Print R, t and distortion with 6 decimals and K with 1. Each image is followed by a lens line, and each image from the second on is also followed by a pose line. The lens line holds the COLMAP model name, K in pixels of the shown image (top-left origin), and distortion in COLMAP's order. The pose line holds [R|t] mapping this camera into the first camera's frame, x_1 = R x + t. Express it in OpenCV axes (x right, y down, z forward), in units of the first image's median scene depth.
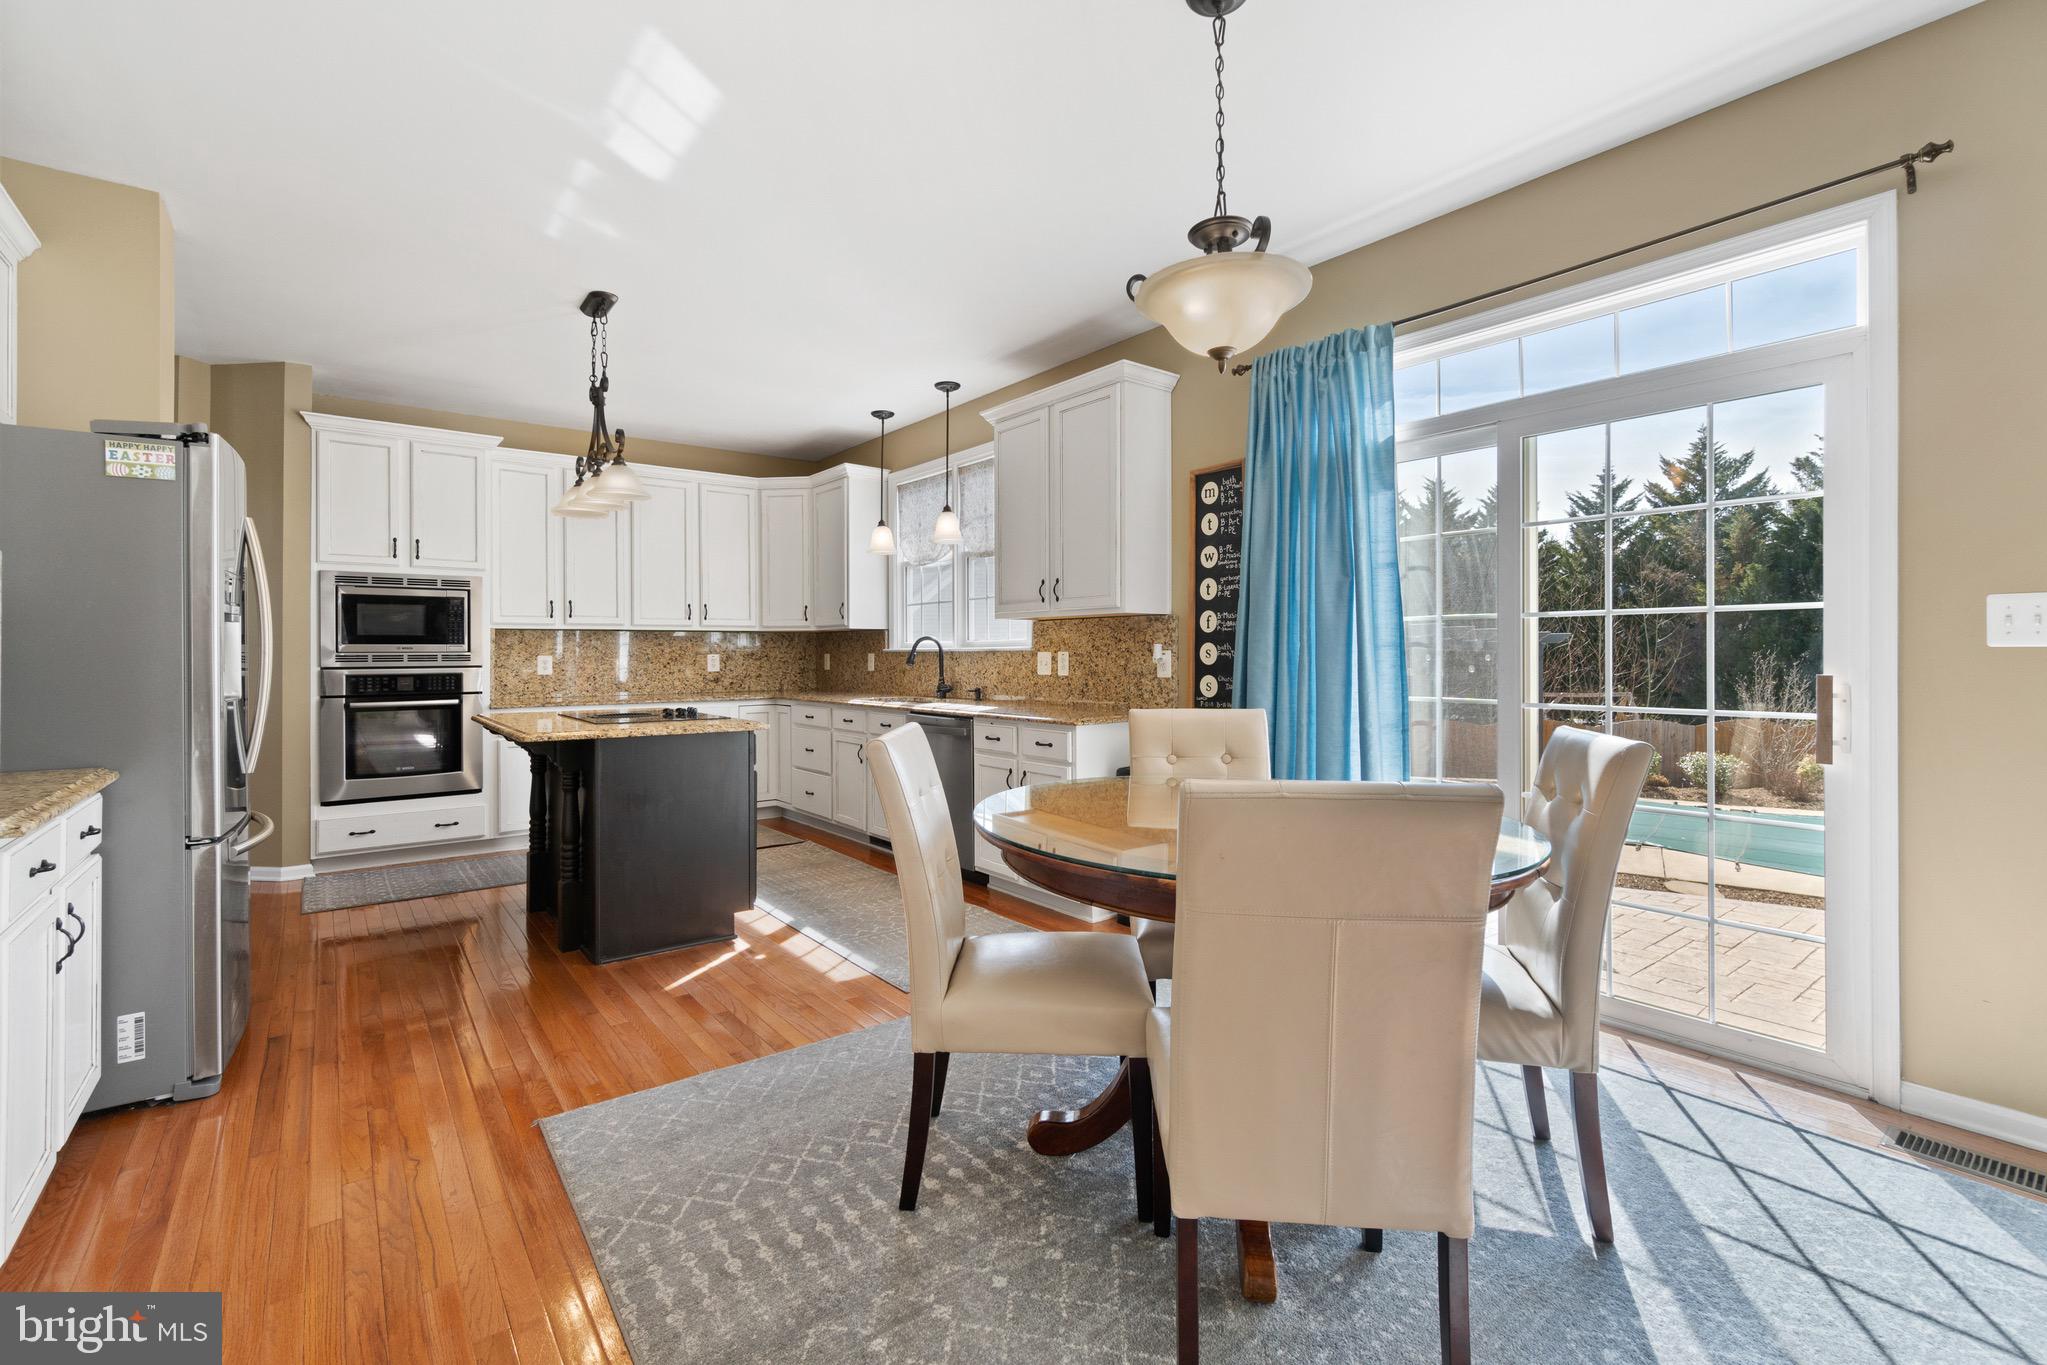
lens RADIAL K [[883.1, 0, 1022.1], [0, 883.1, 665.2], [0, 0, 1]] dist [-0.000554, -0.000068]
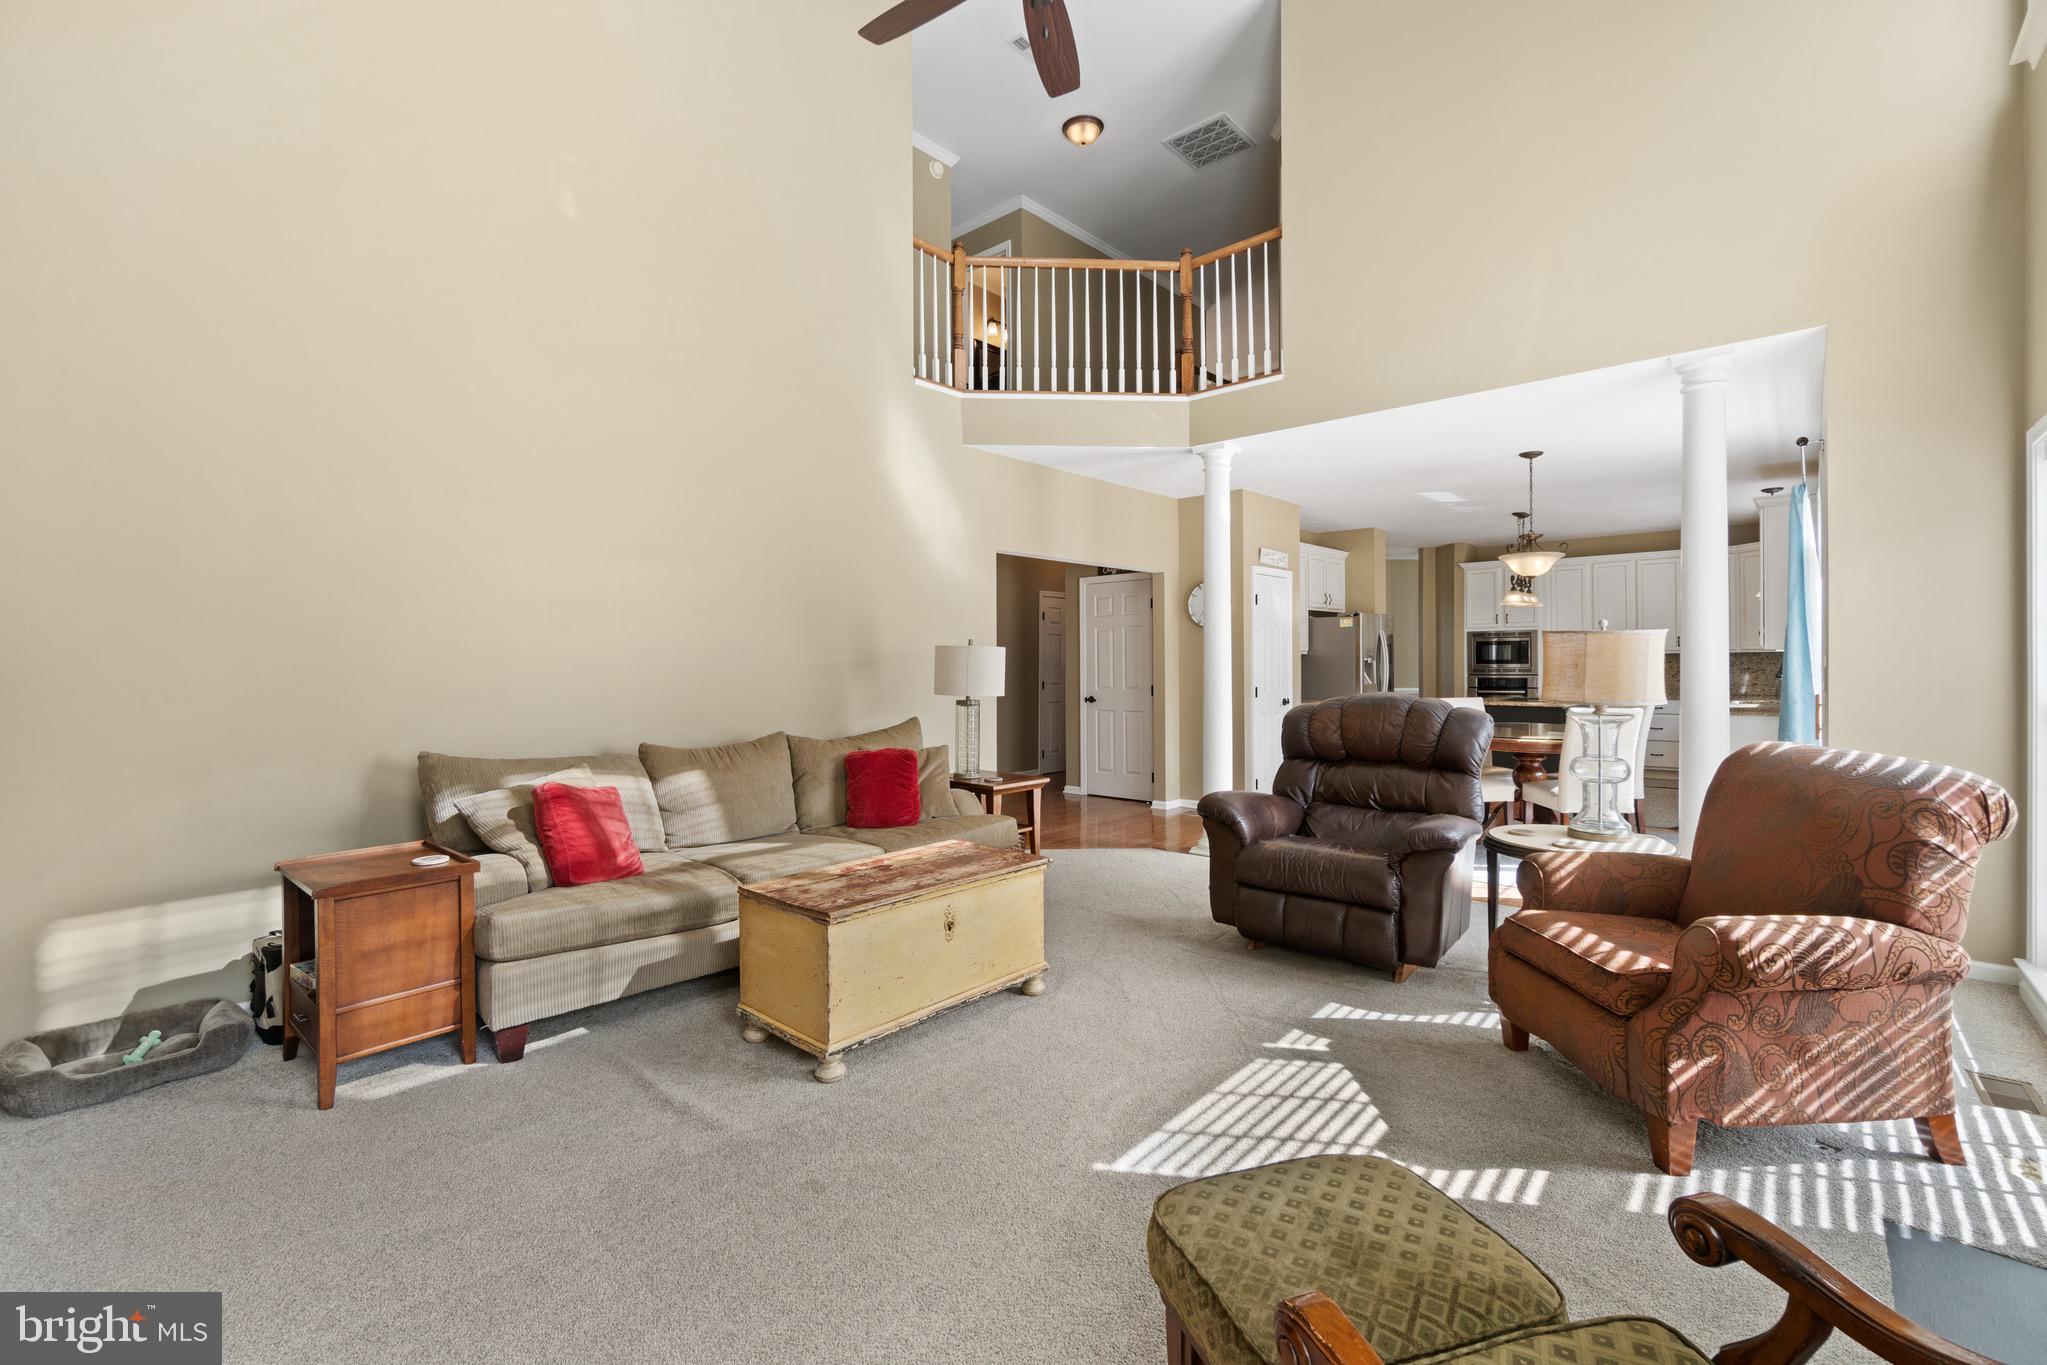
lens RADIAL K [[883.1, 0, 1024.4], [0, 883.1, 674.9], [0, 0, 1]] dist [-0.000554, -0.000068]
pose [[0.176604, 0.006788, -0.984259, 1.135091], [-0.002828, 0.999976, 0.006389, -0.008212], [0.984278, 0.001655, 0.176619, -0.474151]]
